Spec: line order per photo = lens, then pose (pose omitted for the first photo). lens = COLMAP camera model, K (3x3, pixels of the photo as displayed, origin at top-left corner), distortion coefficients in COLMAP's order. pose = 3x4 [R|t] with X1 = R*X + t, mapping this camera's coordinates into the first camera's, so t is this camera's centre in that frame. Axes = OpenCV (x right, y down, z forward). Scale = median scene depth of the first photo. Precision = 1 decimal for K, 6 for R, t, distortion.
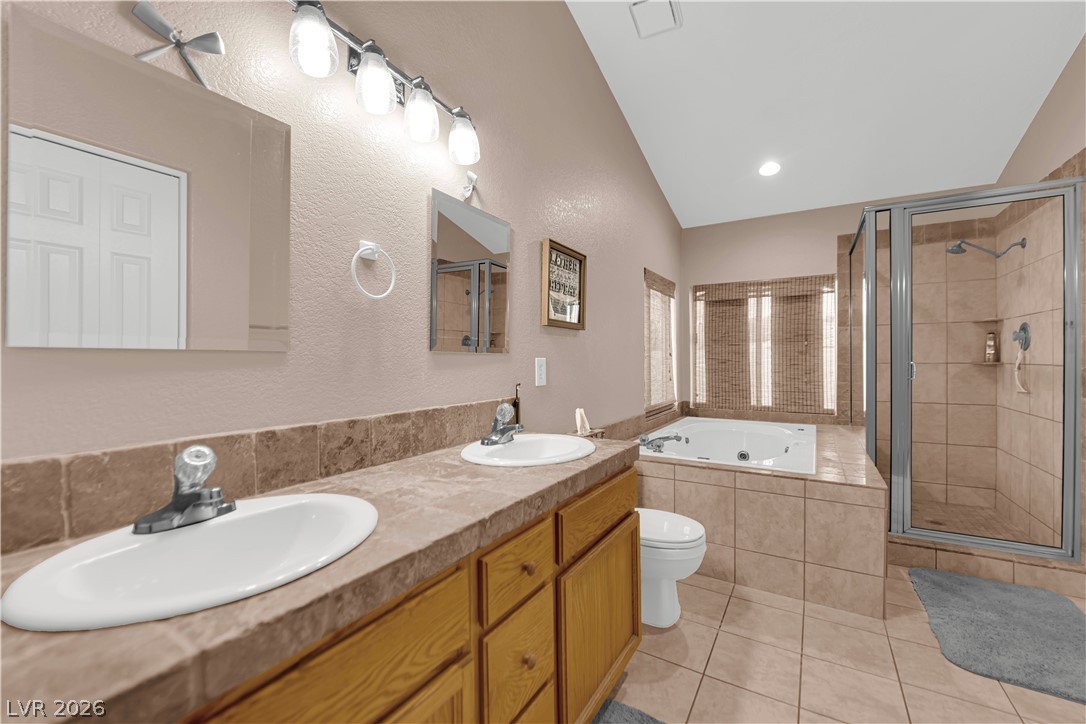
lens RADIAL K [[439.3, 0, 539.1], [0, 439.3, 361.5], [0, 0, 1]] dist [-0.012361, -0.000859]
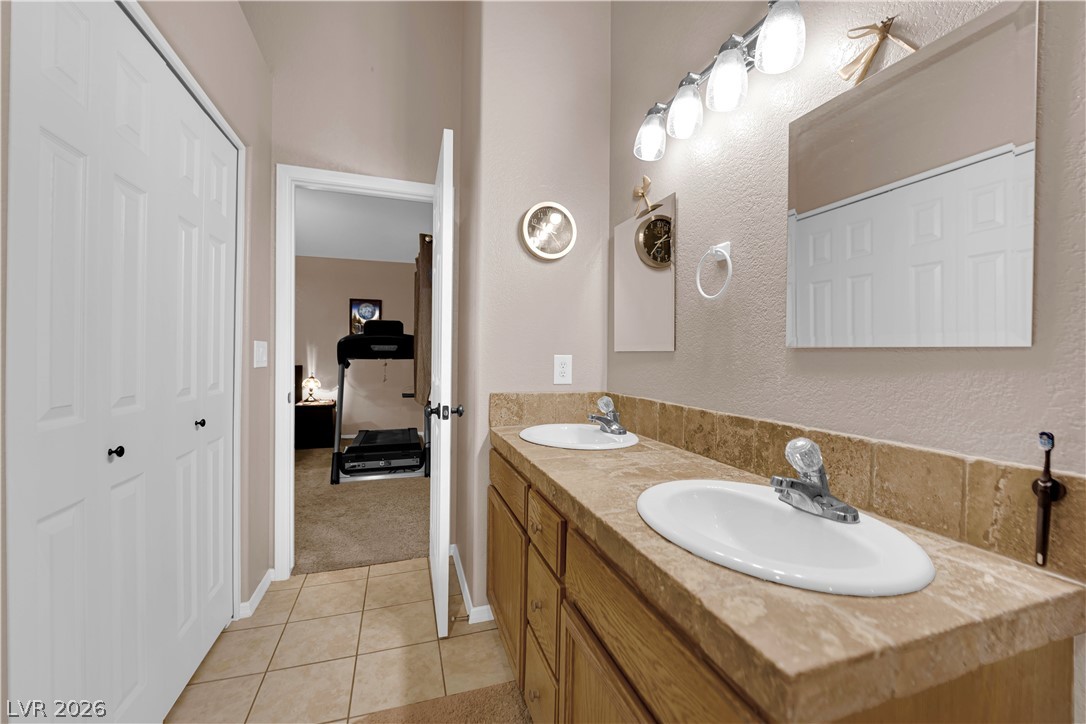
lens RADIAL K [[439.3, 0, 538.2], [0, 439.3, 358.5], [0, 0, 1]] dist [-0.012361, -0.000859]
pose [[-0.645548, 0.005628, -0.763699, 0.550384], [-0.008437, 0.999859, 0.014501, -0.010696], [0.763673, 0.015804, -0.645410, 1.087115]]
